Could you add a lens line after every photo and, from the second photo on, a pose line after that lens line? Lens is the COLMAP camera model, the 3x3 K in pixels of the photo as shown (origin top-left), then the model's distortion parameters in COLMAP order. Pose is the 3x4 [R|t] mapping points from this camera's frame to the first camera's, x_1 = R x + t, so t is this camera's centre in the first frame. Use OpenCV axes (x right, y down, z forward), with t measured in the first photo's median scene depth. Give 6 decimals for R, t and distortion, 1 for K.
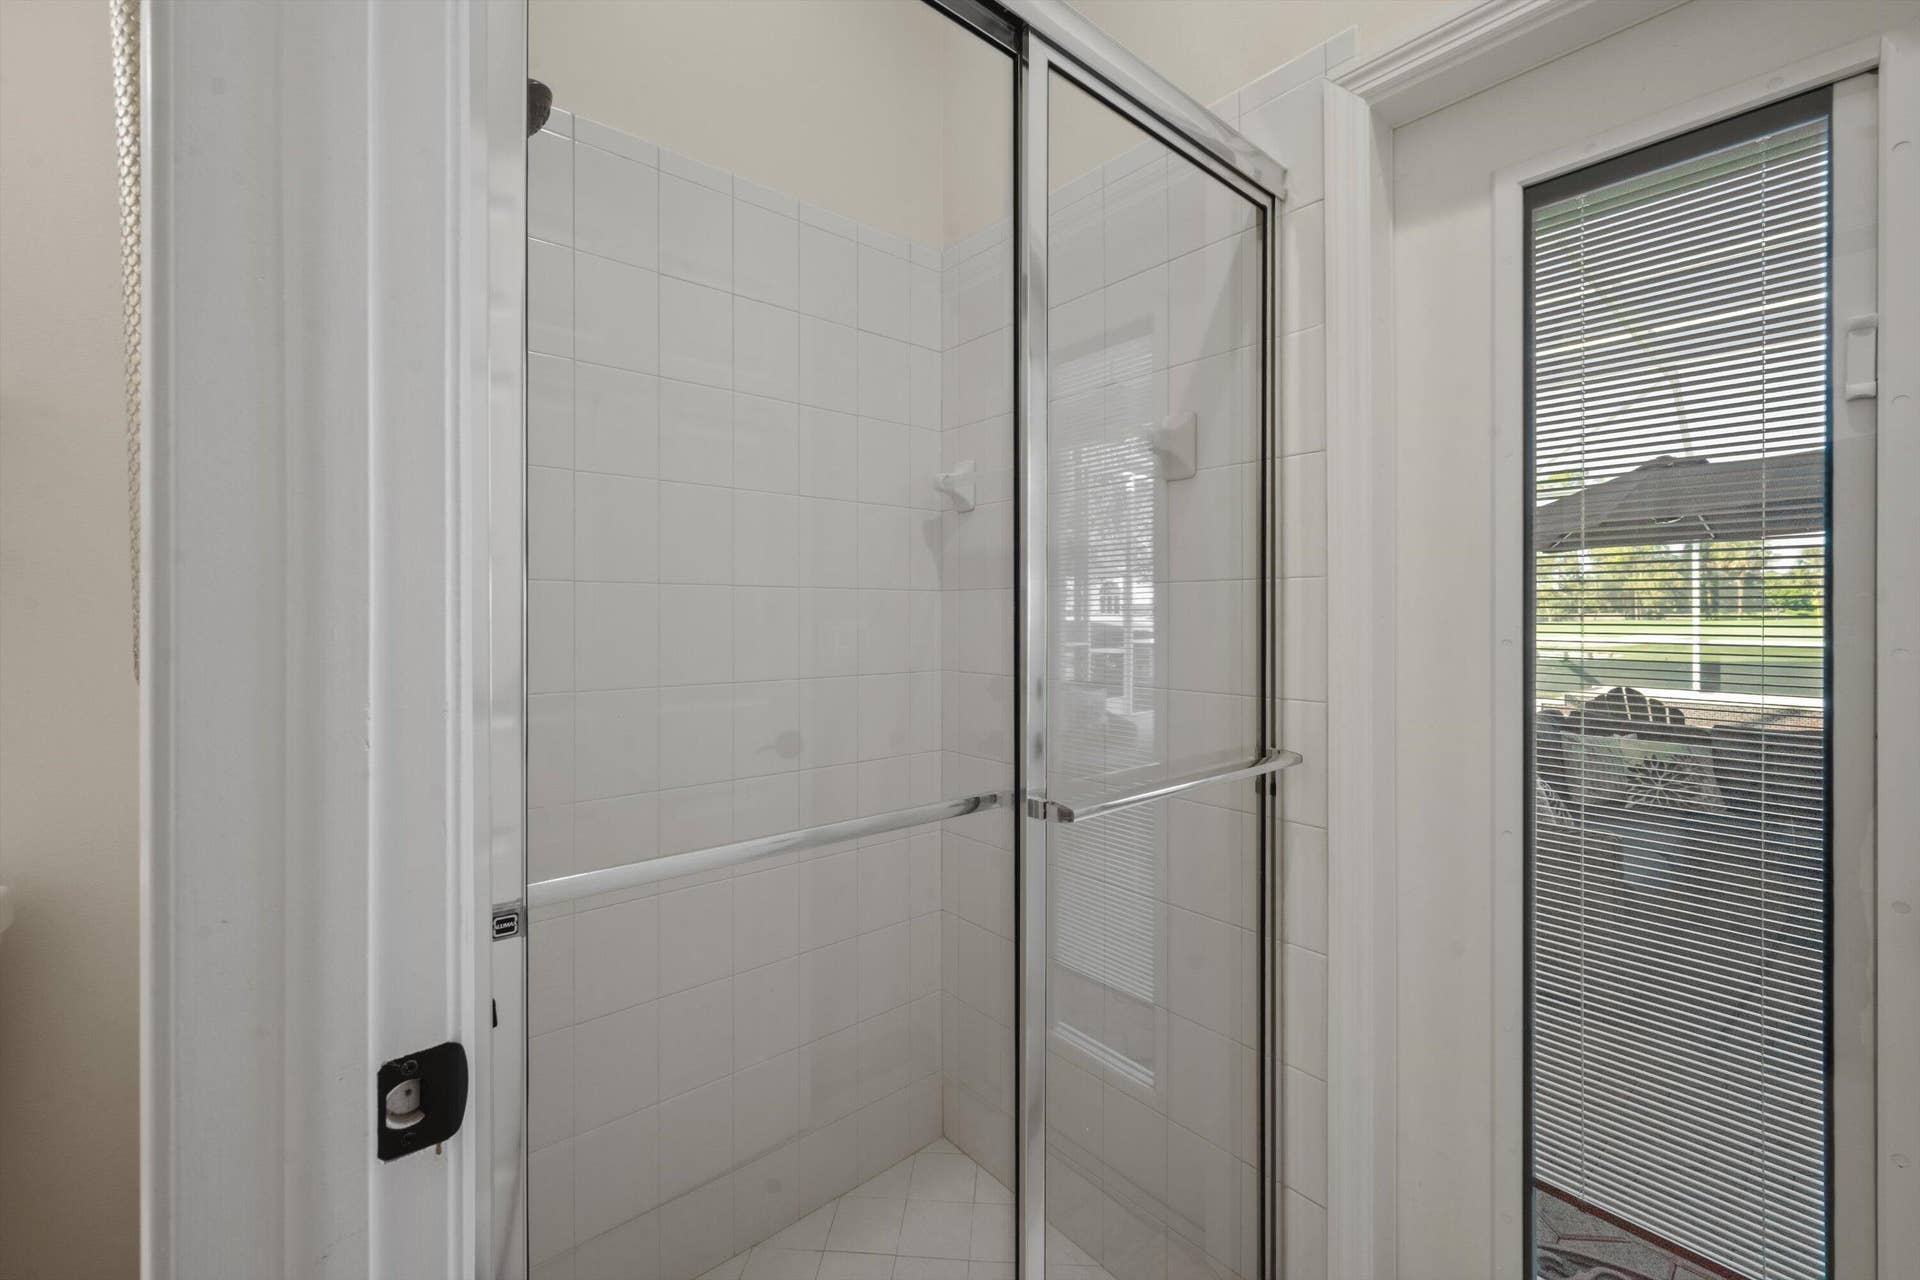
lens RADIAL K [[784.4, 0, 963.1], [0, 784.4, 614.2], [0, 0, 1]] dist [-0.010499, -0.000338]
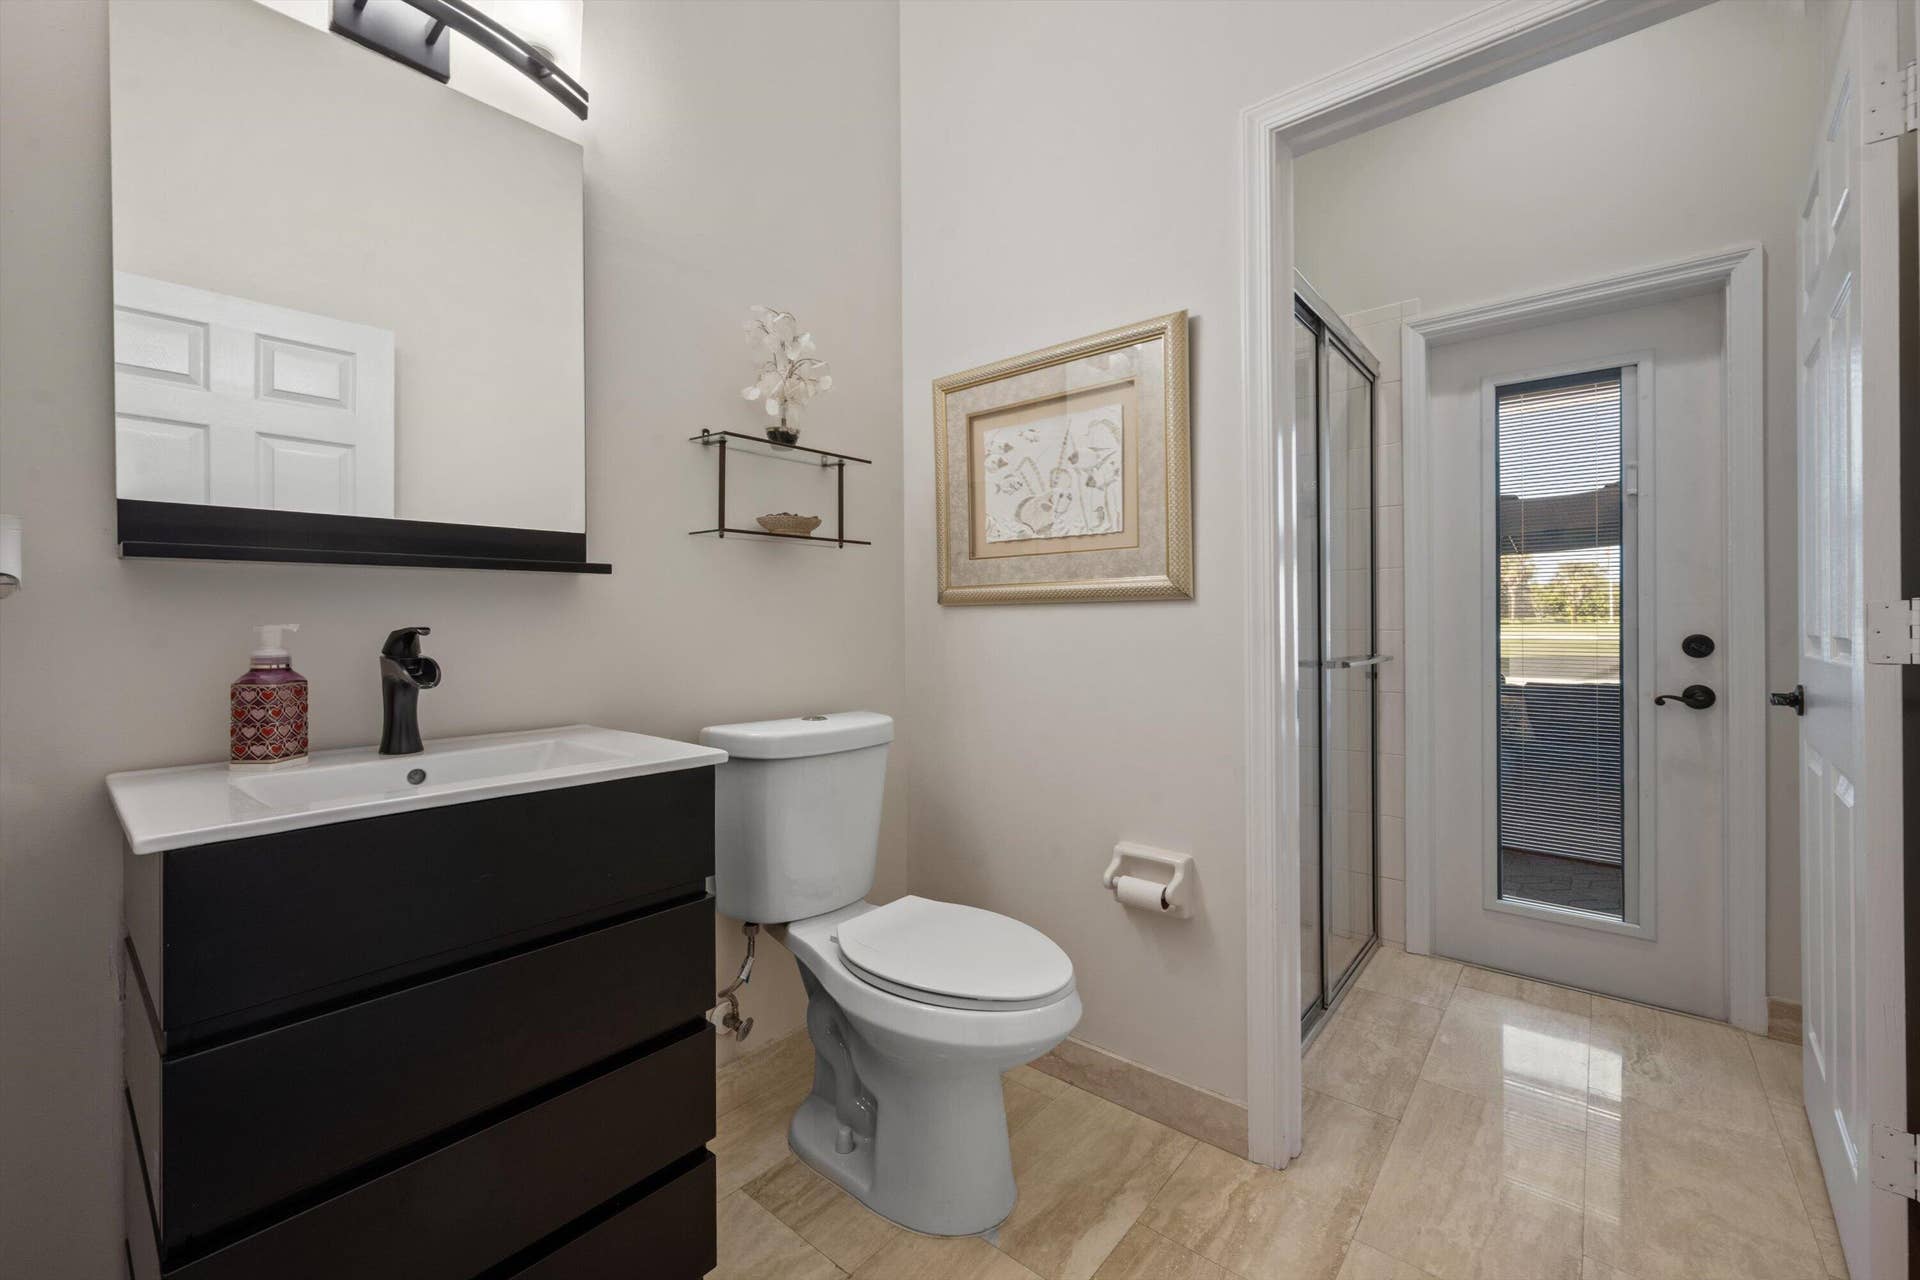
lens RADIAL K [[782.3, 0, 972.8], [0, 782.3, 627.6], [0, 0, 1]] dist [-0.000161, -0.000024]
pose [[0.983721, -0.015409, 0.179042, -1.049544], [0.014837, 0.999880, 0.004535, 0.087596], [-0.179090, -0.001805, 0.983831, -0.836346]]
